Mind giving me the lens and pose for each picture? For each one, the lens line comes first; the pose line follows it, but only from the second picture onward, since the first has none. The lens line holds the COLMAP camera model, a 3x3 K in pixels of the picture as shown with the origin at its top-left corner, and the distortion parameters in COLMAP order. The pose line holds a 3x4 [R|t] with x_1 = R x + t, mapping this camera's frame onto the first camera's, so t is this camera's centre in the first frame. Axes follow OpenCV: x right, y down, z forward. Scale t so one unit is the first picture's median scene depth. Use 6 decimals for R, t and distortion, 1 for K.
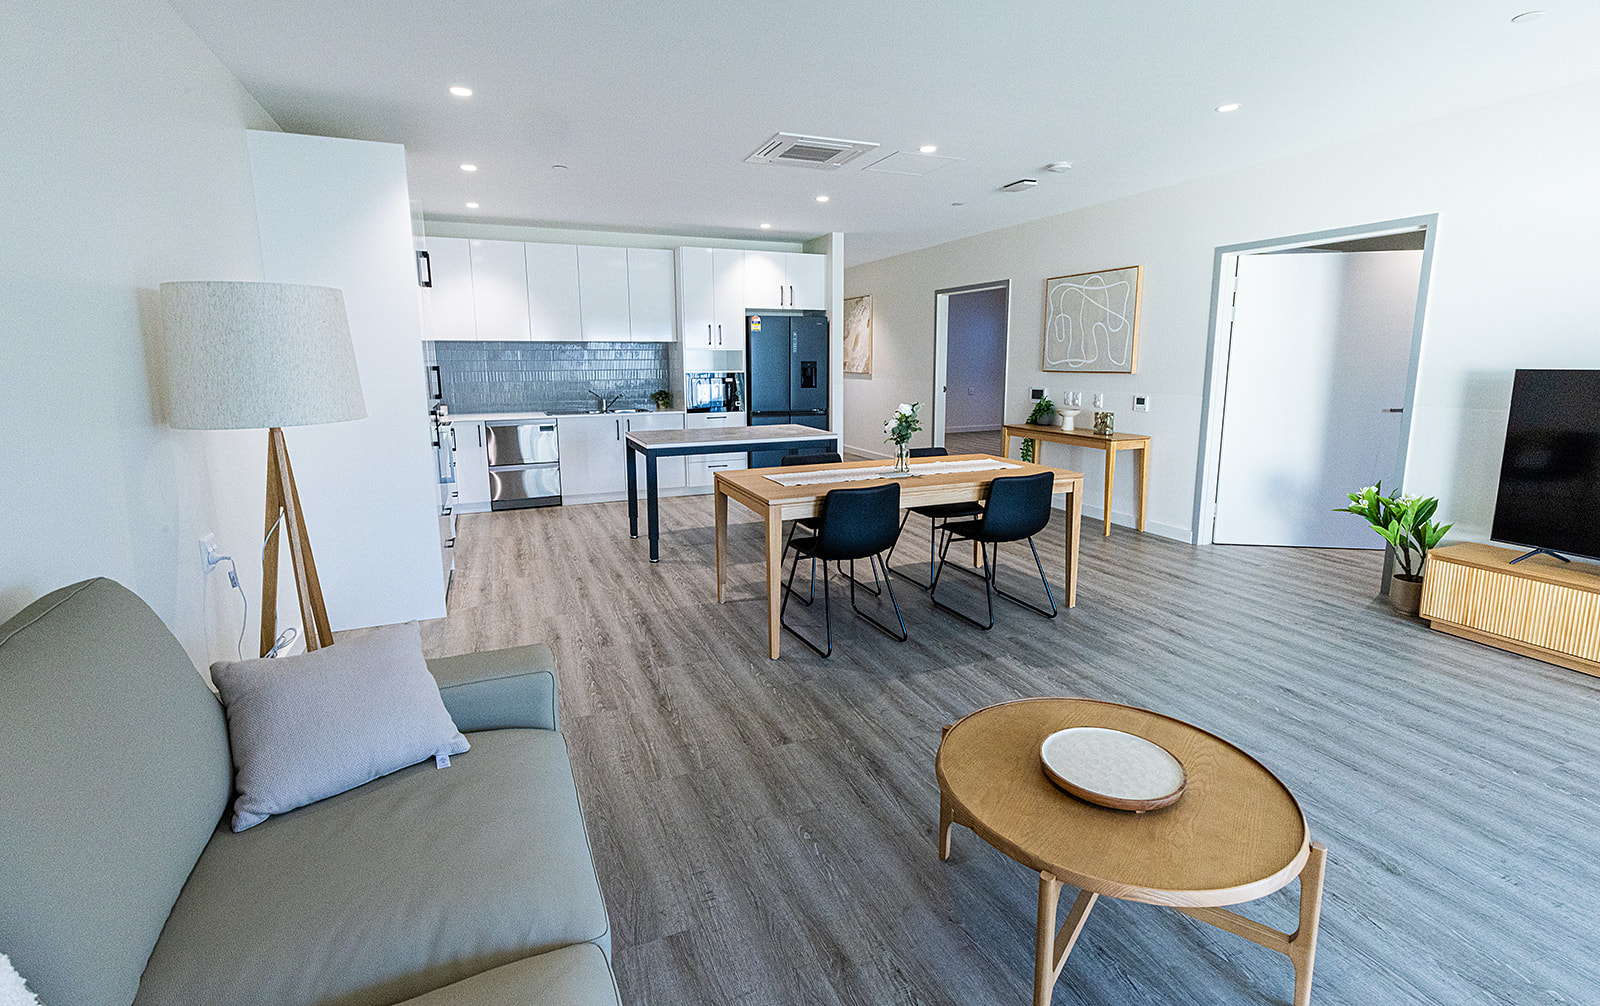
lens RADIAL K [[746.9, 0, 796.7], [0, 746.9, 494.2], [0, 0, 1]] dist [-0.000420, -0.000120]
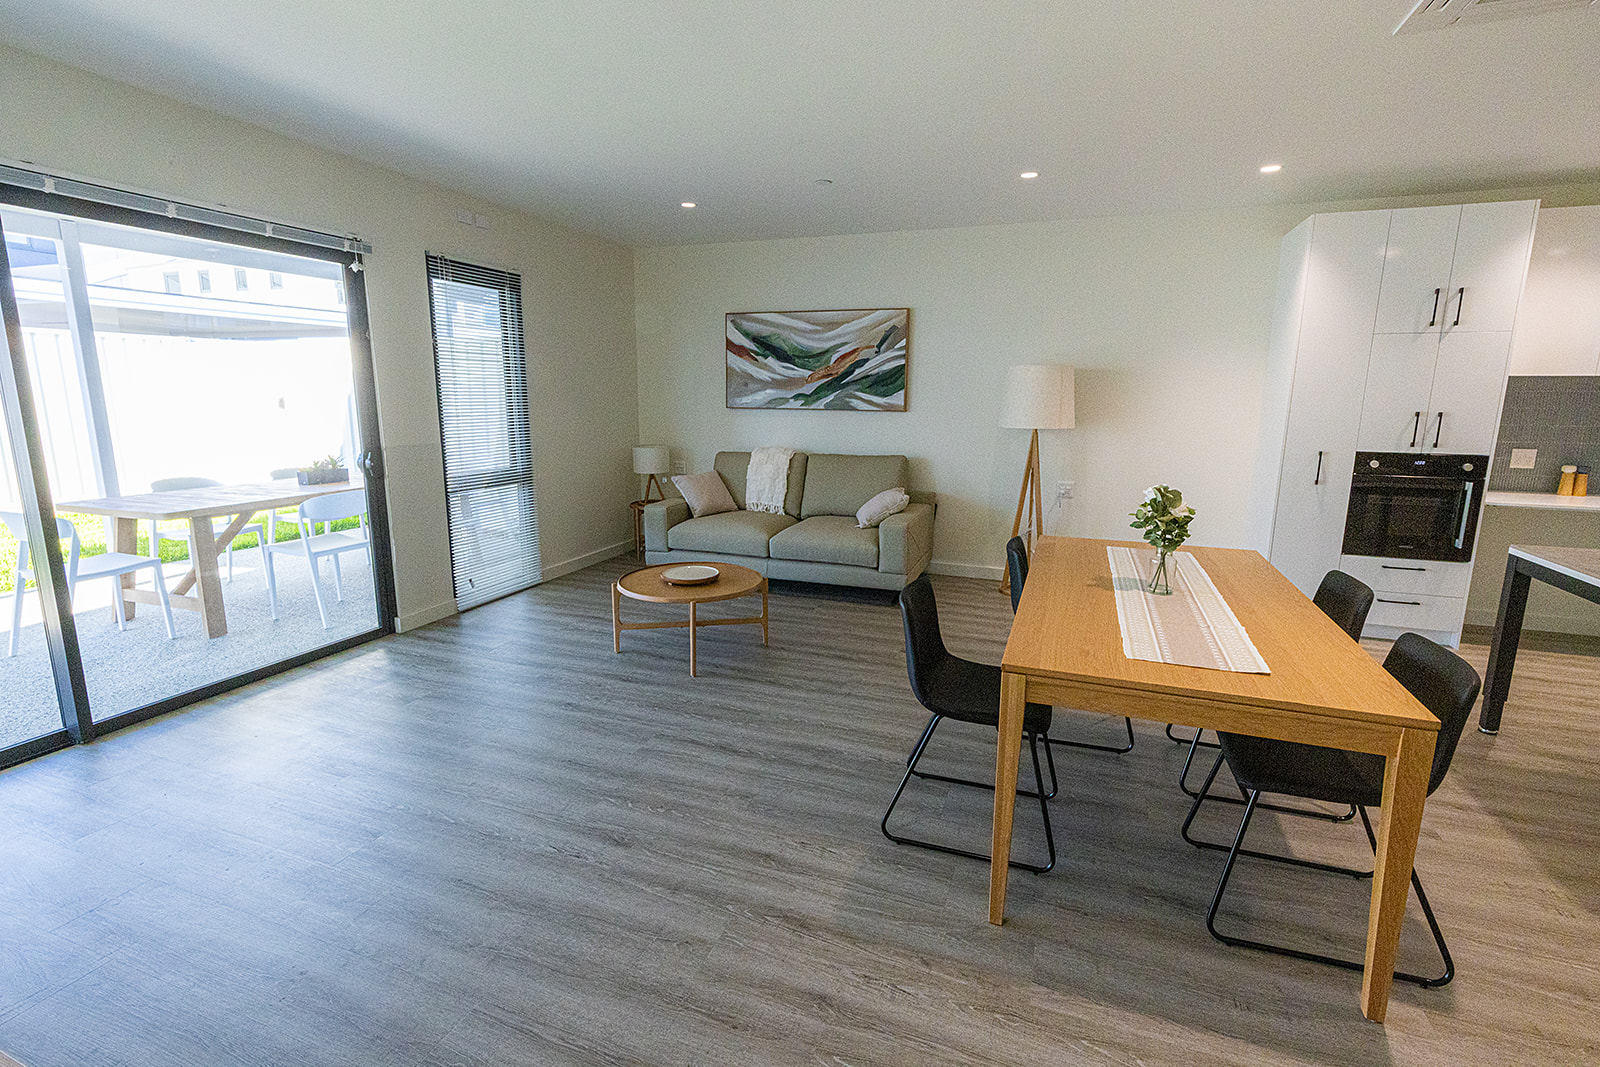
lens RADIAL K [[730.9, 0, 799.4], [0, 730.9, 529.4], [0, 0, 1]] dist [0.000735, 0.000033]
pose [[-0.691489, 0.142363, -0.708220, 1.016538], [-0.131044, 0.939402, 0.316782, -0.307655], [0.710401, 0.311860, -0.630931, 1.505647]]
